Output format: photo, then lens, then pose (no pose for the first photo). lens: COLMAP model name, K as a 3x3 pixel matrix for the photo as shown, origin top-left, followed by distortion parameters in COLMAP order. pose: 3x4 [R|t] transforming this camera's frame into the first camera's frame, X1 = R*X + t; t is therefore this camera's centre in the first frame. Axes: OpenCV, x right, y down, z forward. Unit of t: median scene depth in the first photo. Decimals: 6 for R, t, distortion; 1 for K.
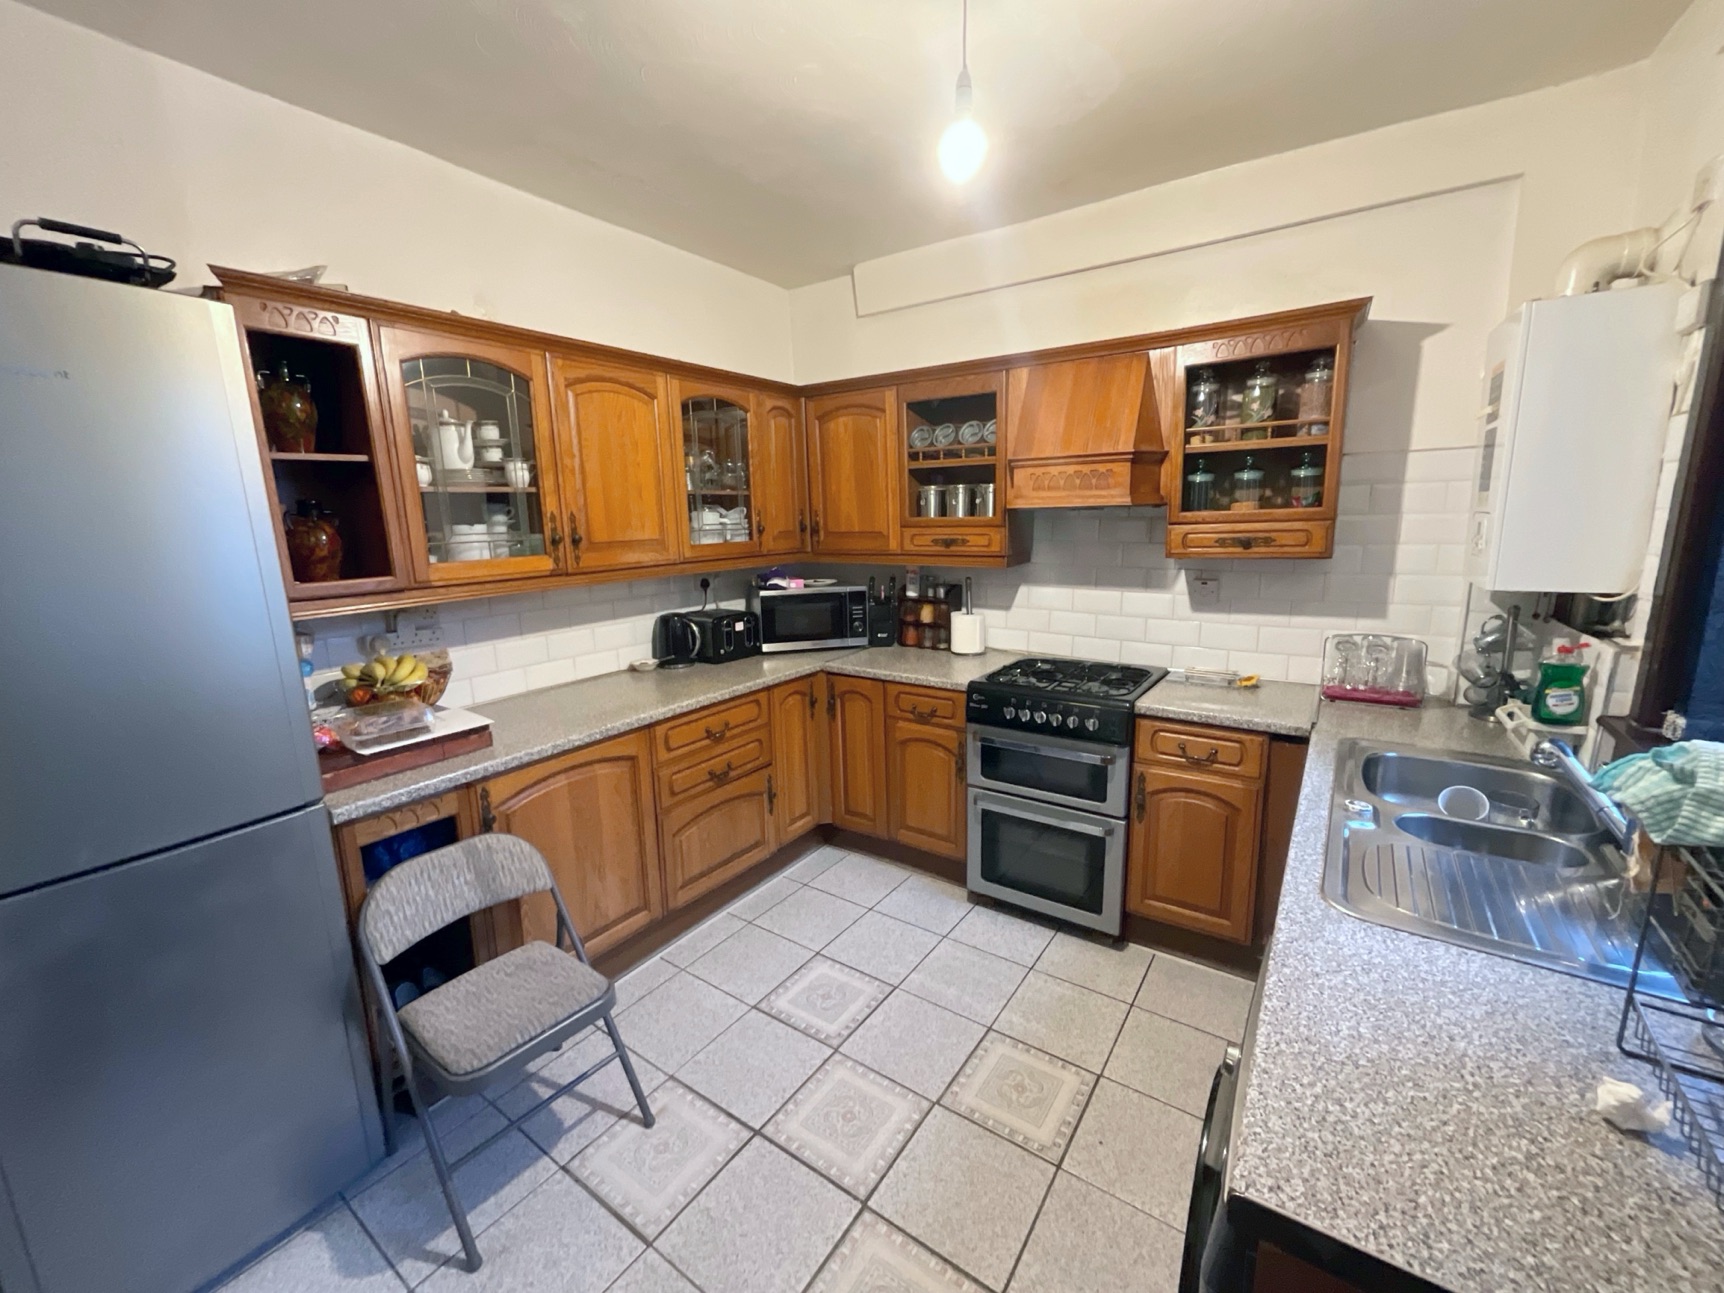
lens RADIAL K [[699.8, 0, 866.4], [0, 699.8, 643.4], [0, 0, 1]] dist [0.000372, 0.000829]
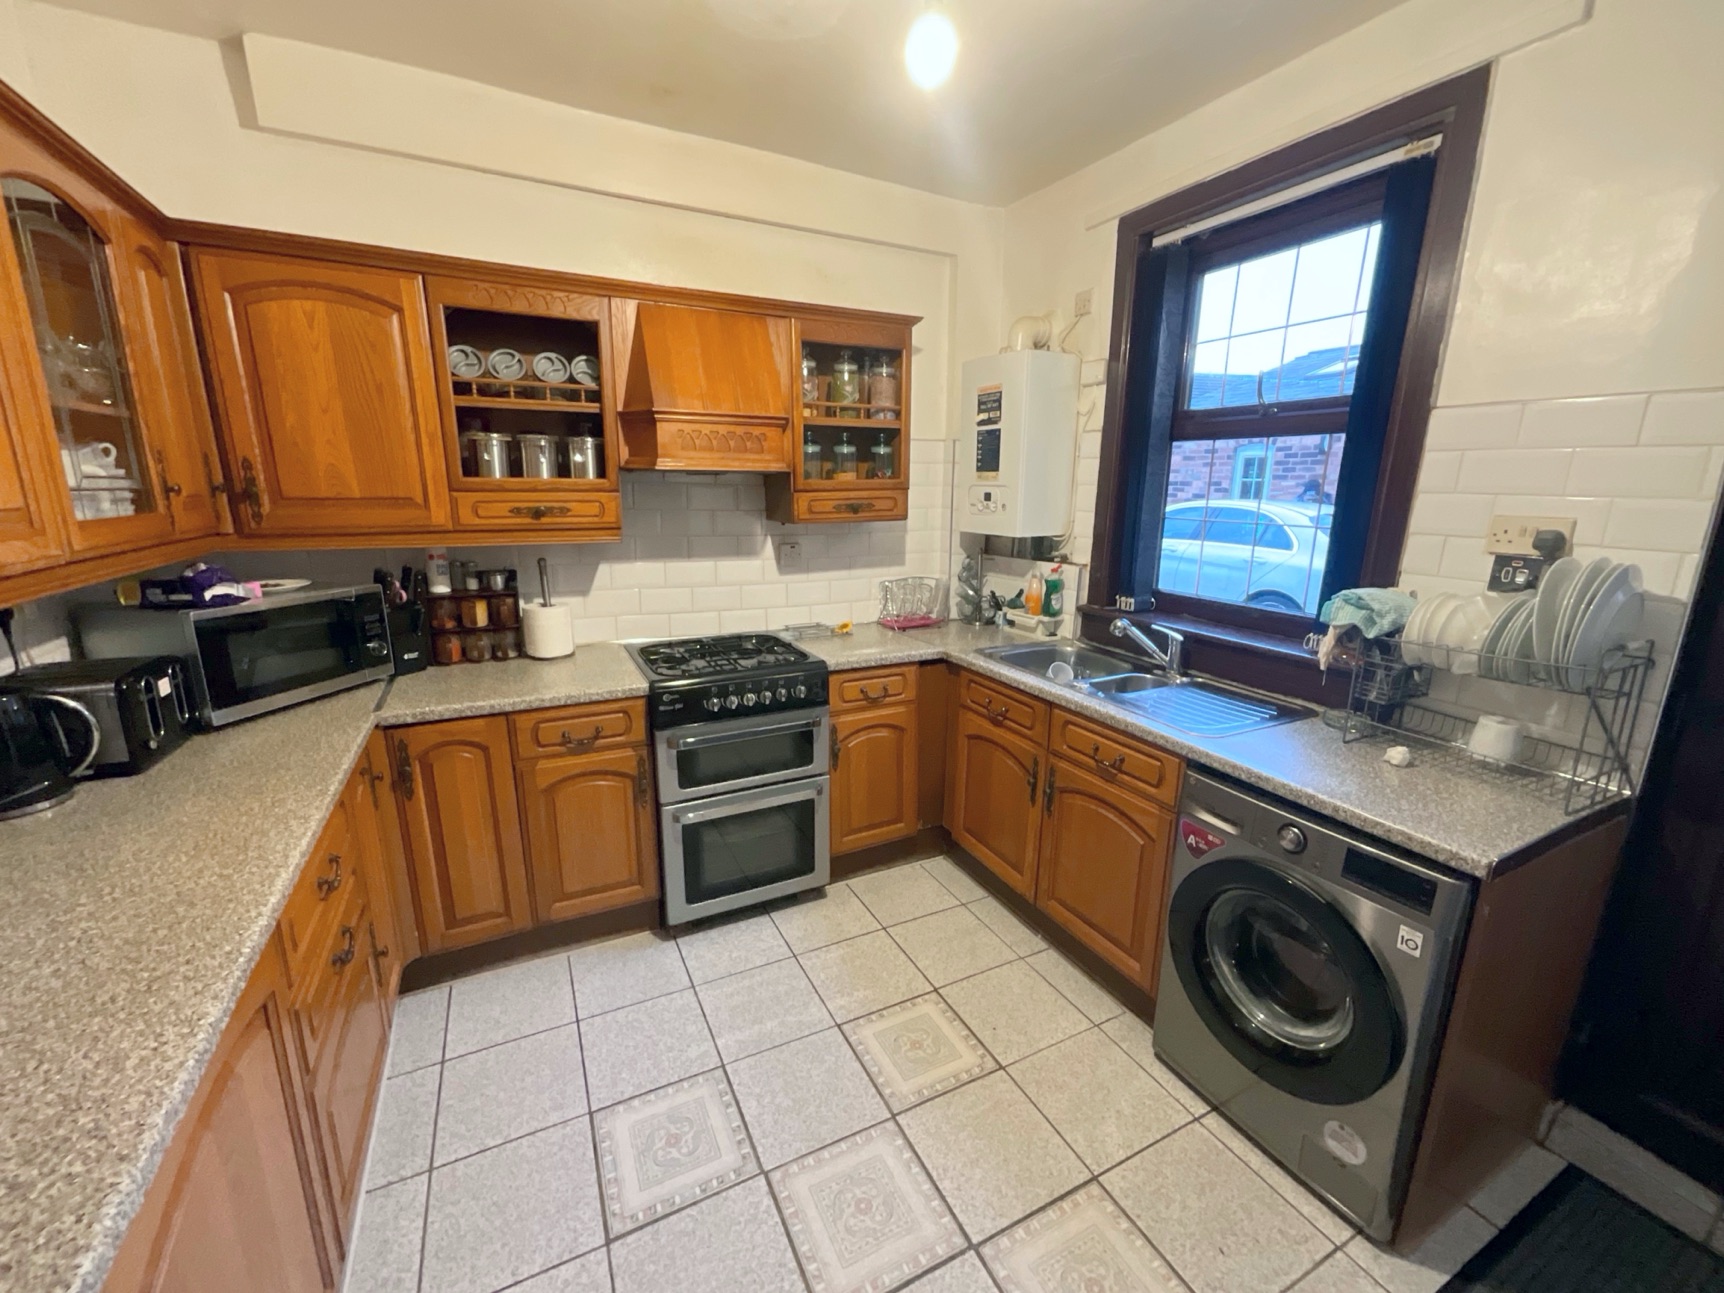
lens RADIAL K [[699.8, 0, 861.2], [0, 699.8, 643.6], [0, 0, 1]] dist [0.000372, 0.000829]
pose [[0.481594, -0.165598, 0.860607, -0.417997], [0.147392, 0.983303, 0.106726, -0.038314], [-0.863911, 0.075448, 0.497961, 0.367838]]
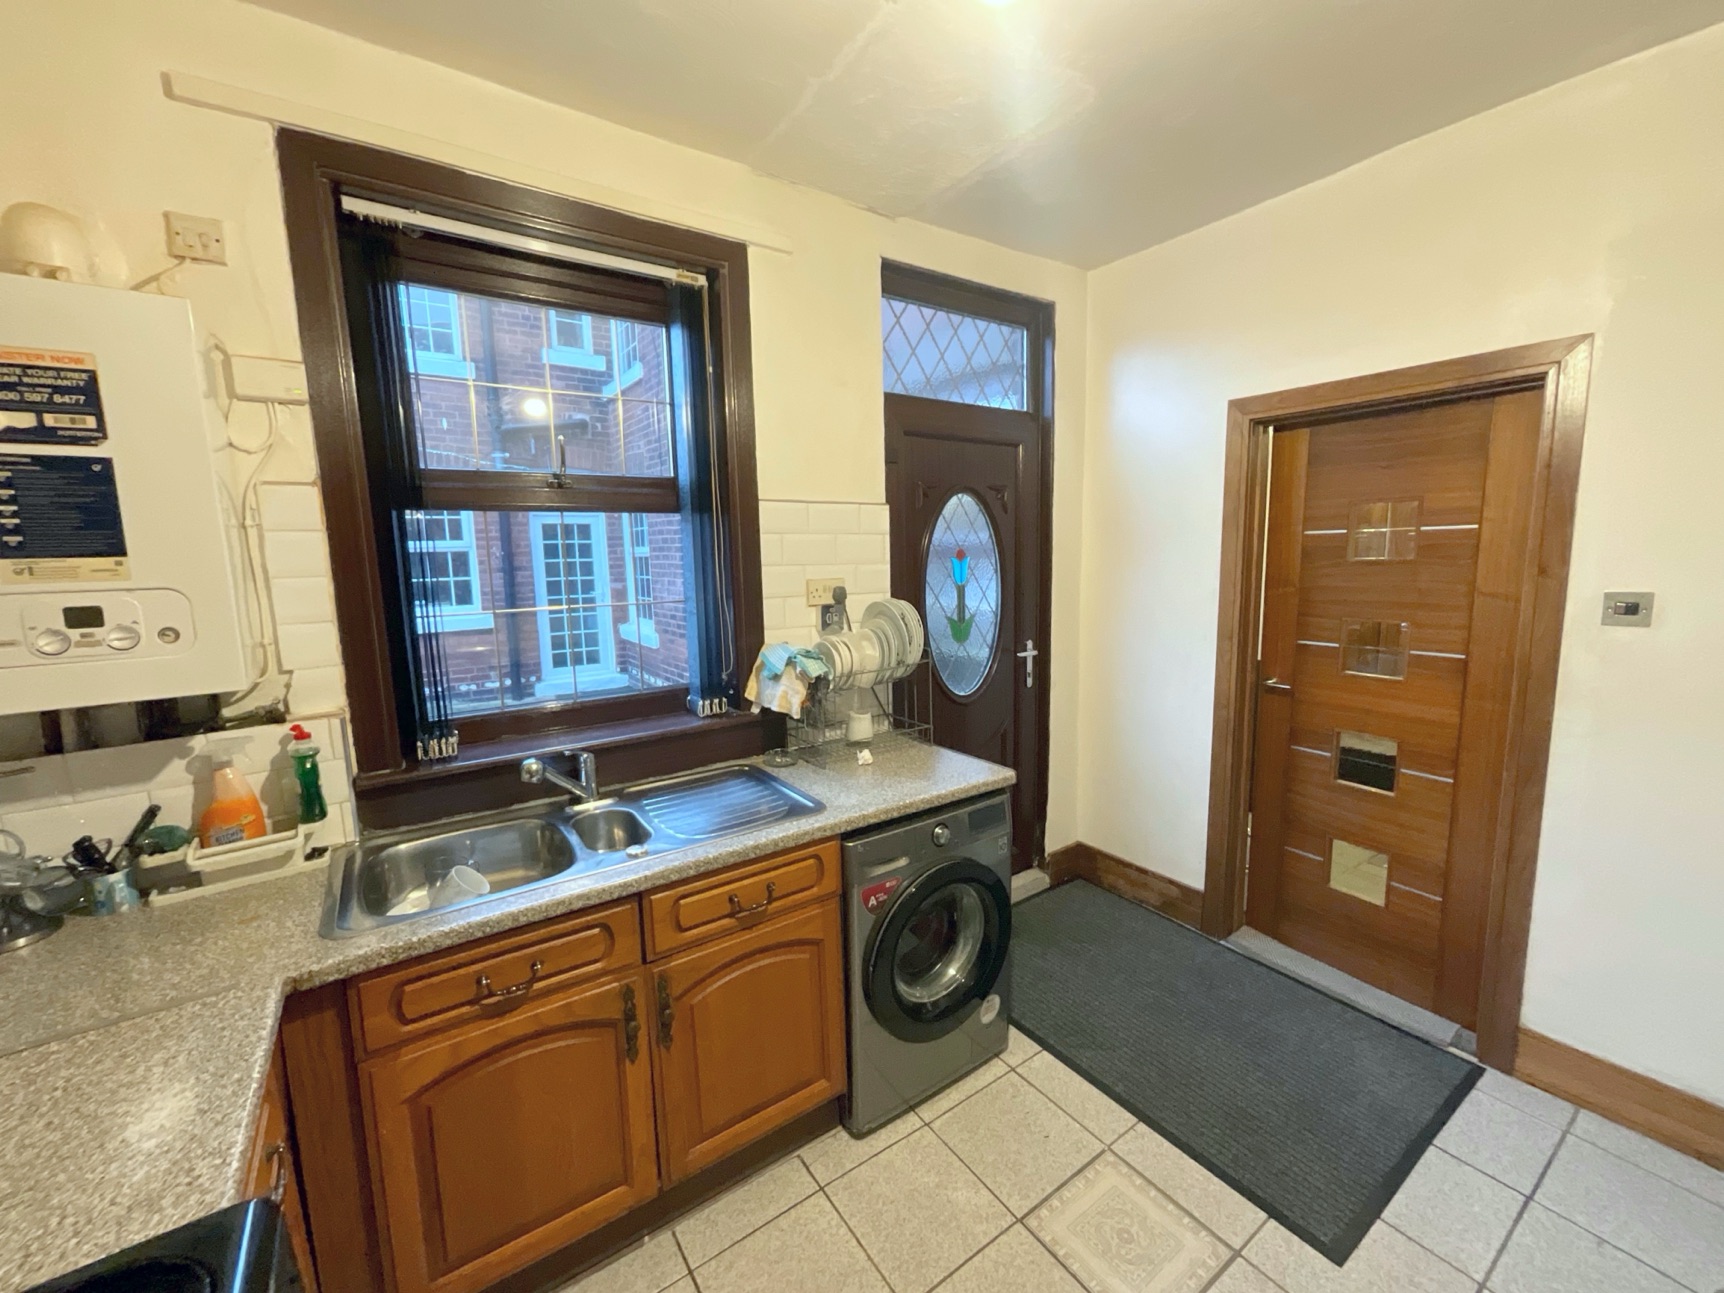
lens RADIAL K [[699.8, 0, 864.5], [0, 699.8, 647.7], [0, 0, 1]] dist [0.000372, 0.000829]
pose [[-0.935185, -0.005449, 0.354117, 0.016593], [0.111248, 0.944751, 0.308333, -0.177799], [-0.336232, 0.327743, -0.882911, 0.938942]]
